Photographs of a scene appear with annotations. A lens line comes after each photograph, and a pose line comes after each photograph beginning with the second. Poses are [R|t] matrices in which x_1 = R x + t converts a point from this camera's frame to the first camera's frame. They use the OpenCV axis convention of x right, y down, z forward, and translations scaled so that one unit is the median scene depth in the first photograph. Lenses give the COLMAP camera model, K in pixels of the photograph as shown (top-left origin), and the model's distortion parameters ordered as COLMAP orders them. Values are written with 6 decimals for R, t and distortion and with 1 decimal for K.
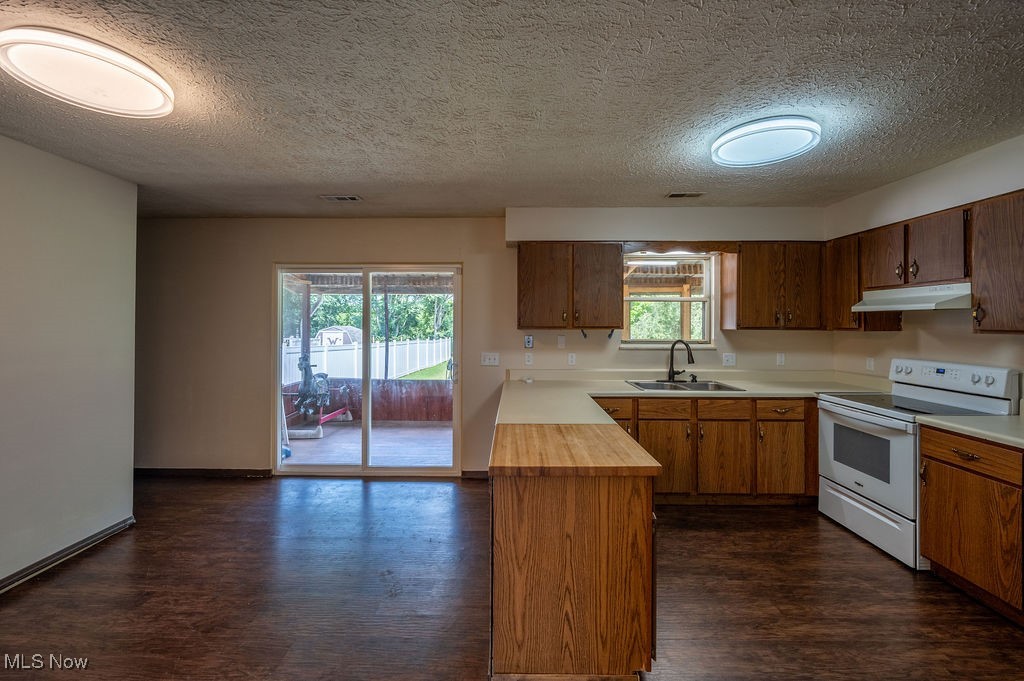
lens RADIAL K [[428.9, 0, 505.0], [0, 428.9, 319.0], [0, 0, 1]] dist [-0.002435, -0.000308]
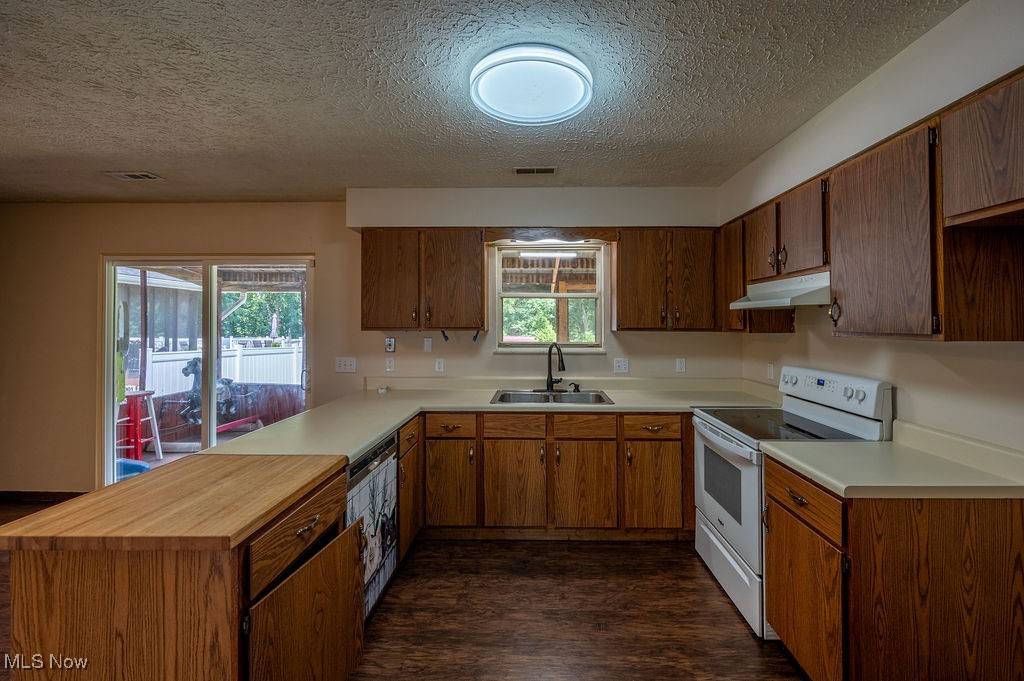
lens RADIAL K [[432.7, 0, 528.4], [0, 432.7, 314.8], [0, 0, 1]] dist [-0.002539, -0.000480]
pose [[0.999997, -0.000858, -0.002409, 0.402896], [0.000834, 0.999950, -0.009917, 0.001106], [0.002417, 0.009915, 0.999948, 0.153853]]
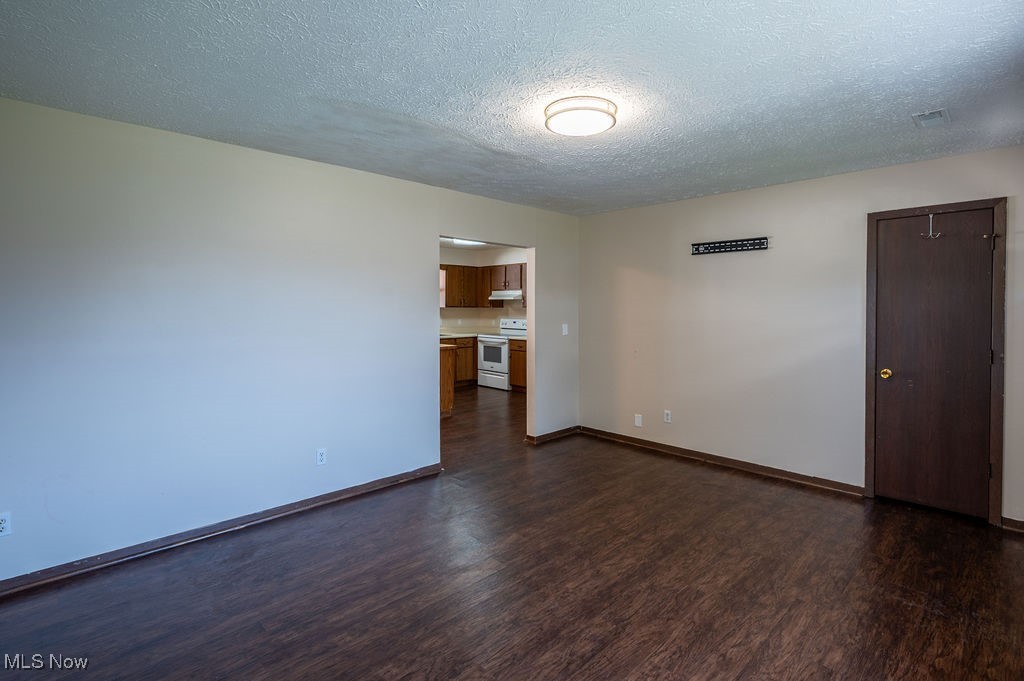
lens RADIAL K [[488.2, 0, 538.4], [0, 488.2, 343.8], [0, 0, 1]] dist [-0.001845, -0.000020]
pose [[0.668958, -0.057648, 0.741062, -1.000942], [-0.008056, 0.996367, 0.084782, -0.004008], [-0.743257, -0.062686, 0.666063, -1.001191]]
